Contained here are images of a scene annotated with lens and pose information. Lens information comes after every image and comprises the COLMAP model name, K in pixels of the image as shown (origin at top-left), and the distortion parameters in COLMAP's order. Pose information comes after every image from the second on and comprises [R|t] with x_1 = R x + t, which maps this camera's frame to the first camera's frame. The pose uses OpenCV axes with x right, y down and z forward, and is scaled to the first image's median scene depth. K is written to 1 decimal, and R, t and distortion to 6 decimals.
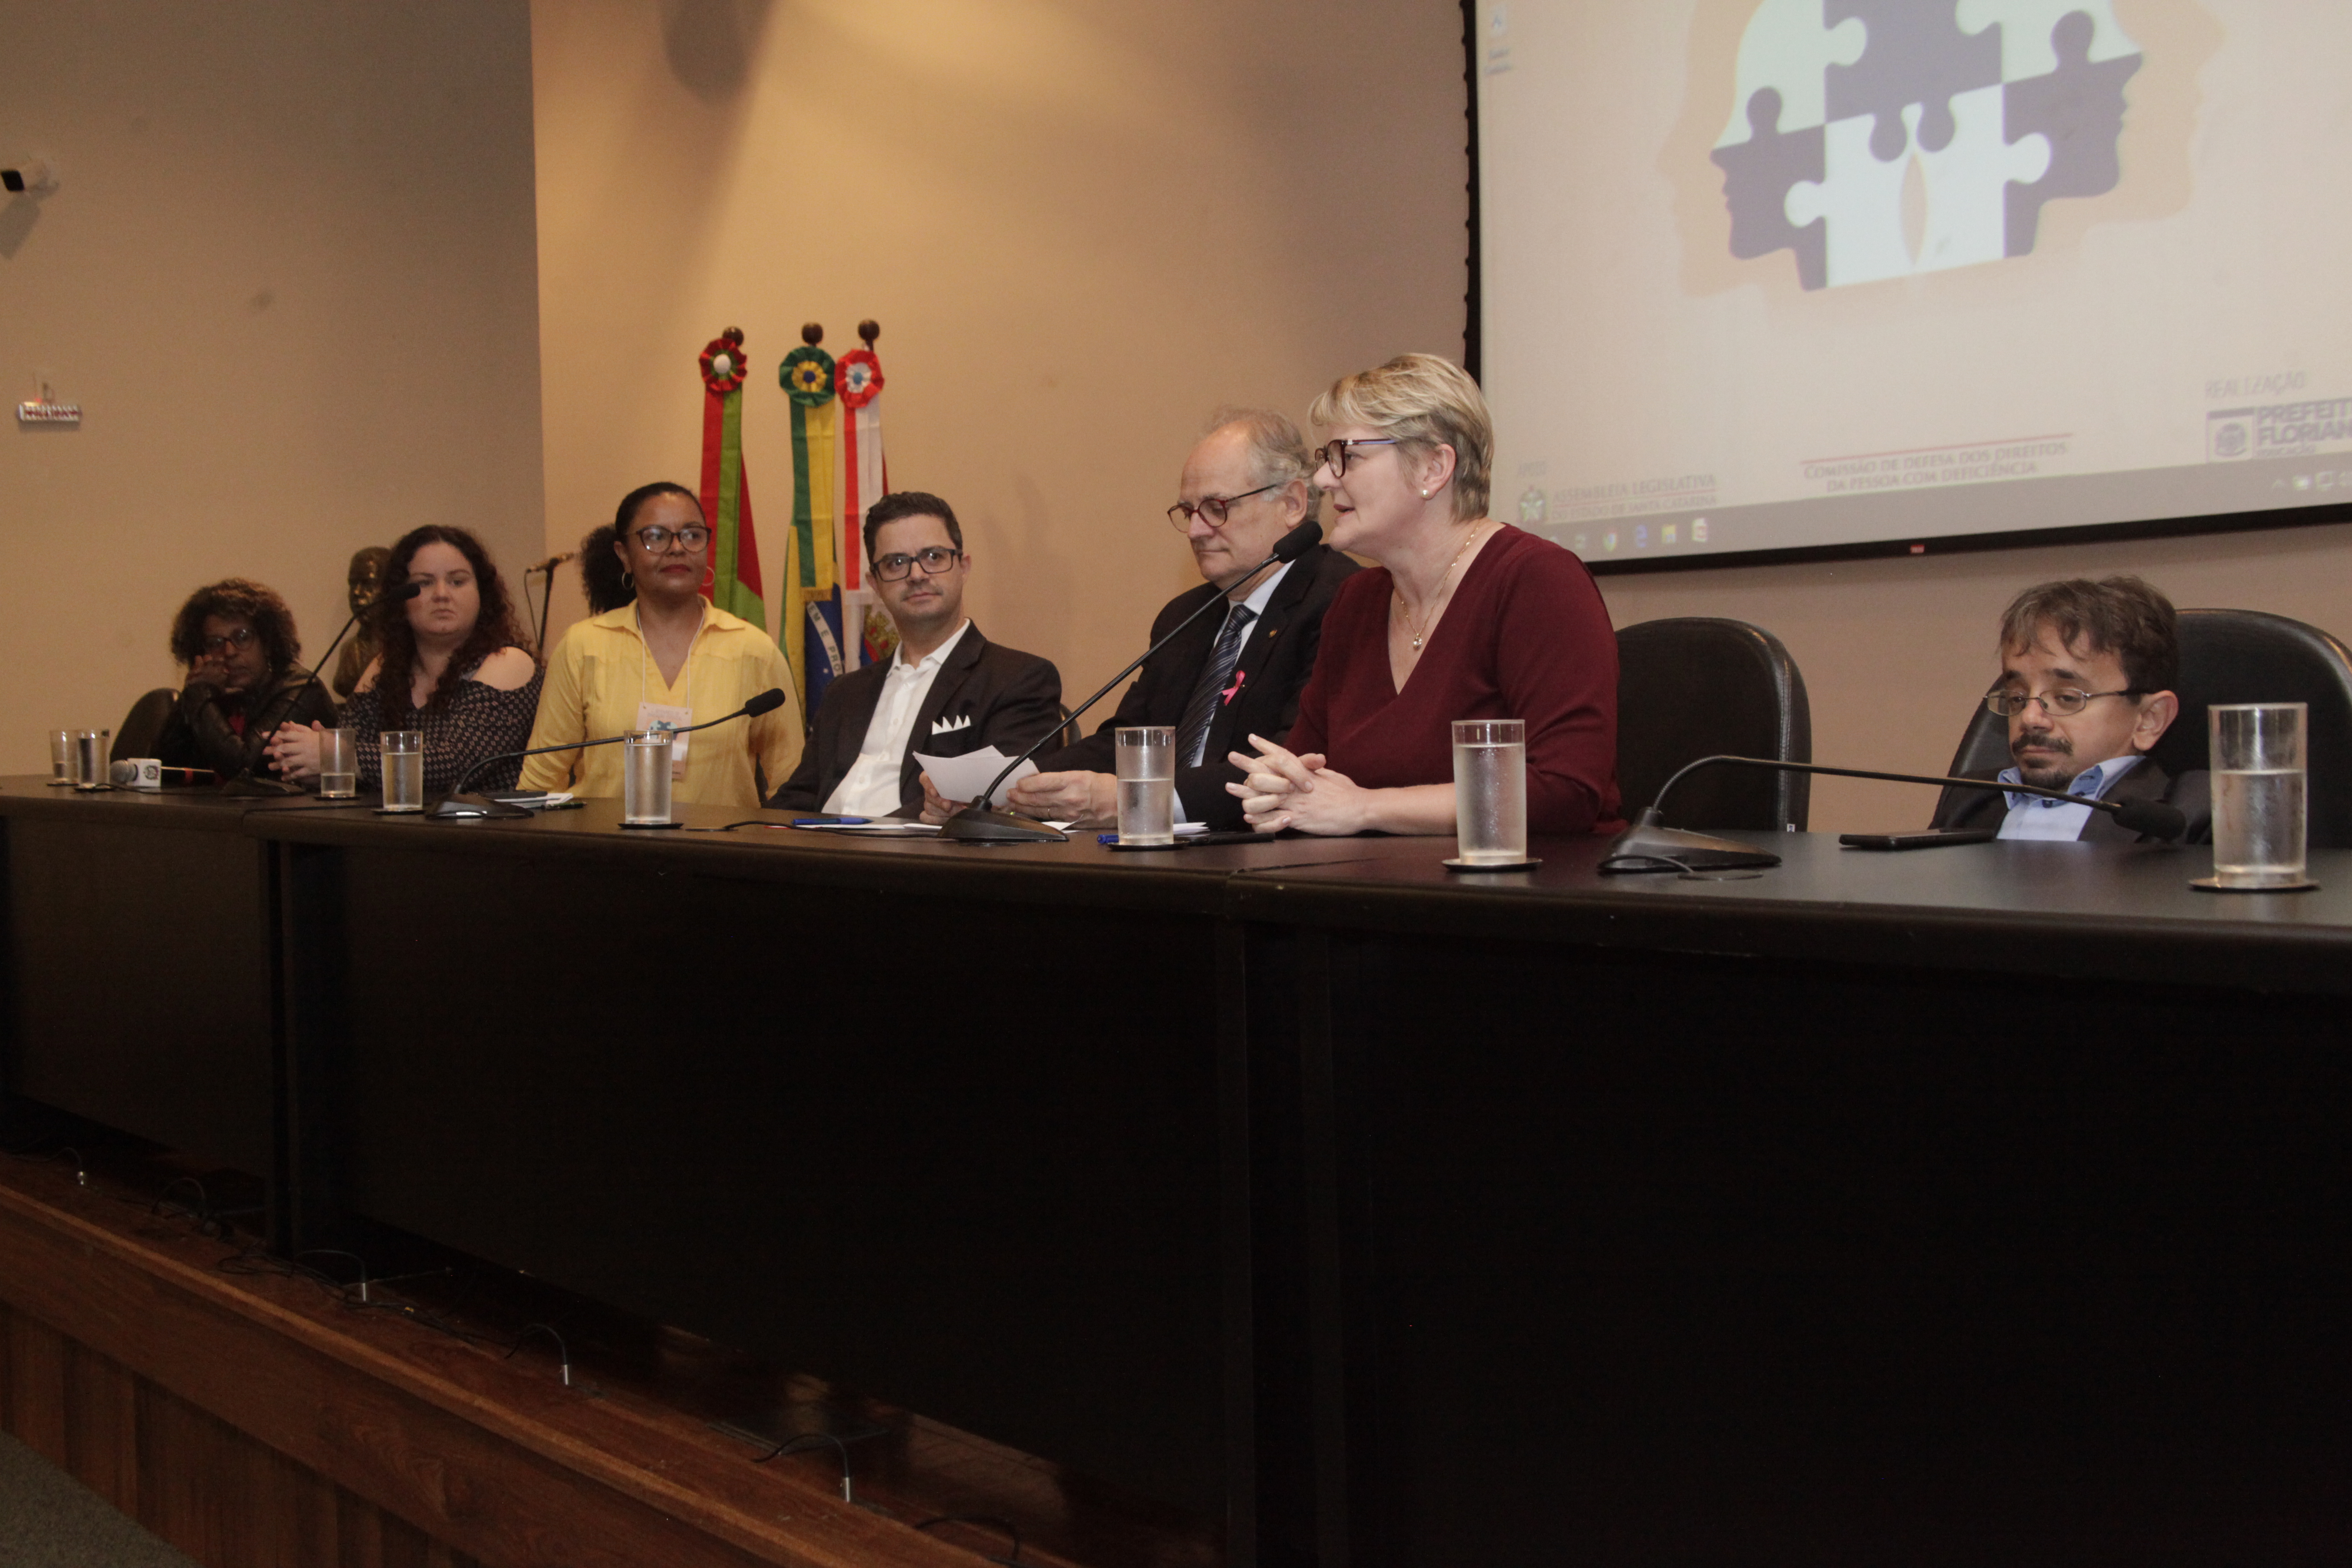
lens RADIAL K [[2767.5, 0, 1176.0], [0, 2767.5, 784.0], [0, 0, 1]] dist [-0.024146, 0.292797]
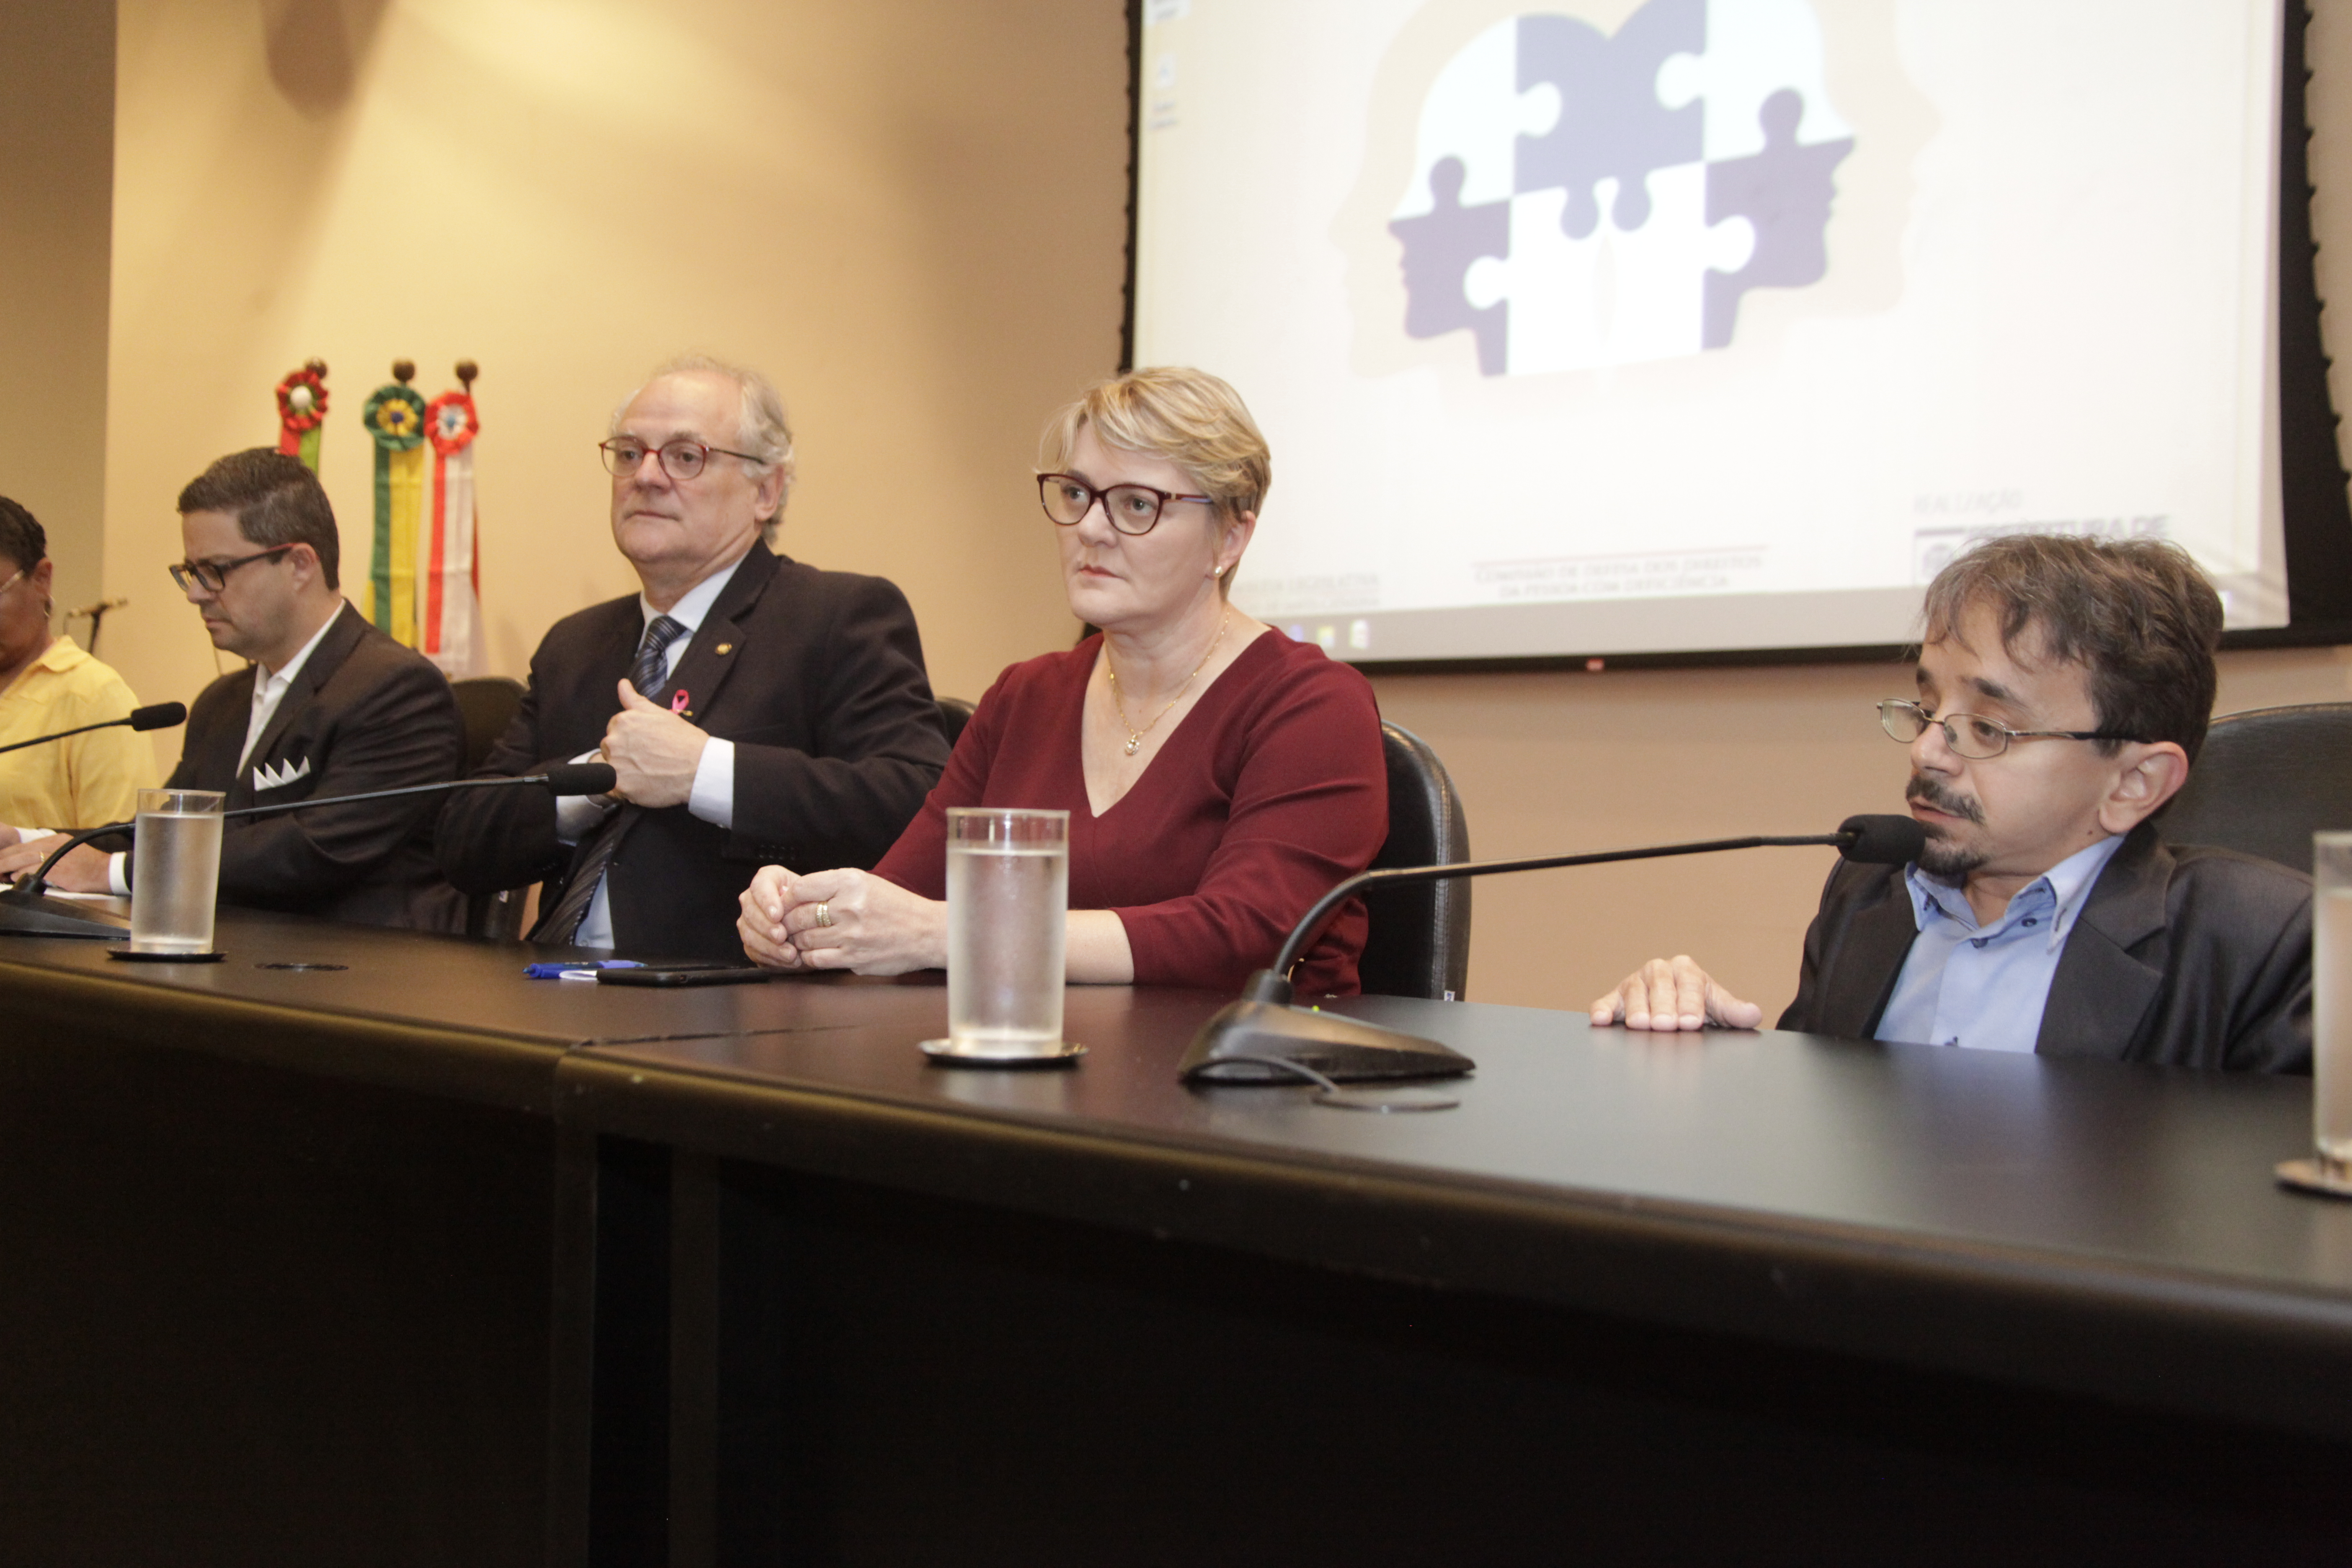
lens RADIAL K [[2687.1, 0, 1127.3], [0, 2687.1, 774.3], [0, 0, 1]] dist [-0.001480, -0.016275]
pose [[0.993253, 0.050804, 0.104249, 0.025218], [-0.046203, 0.997868, -0.046087, -0.001690], [-0.106368, 0.040960, 0.993483, 0.139565]]
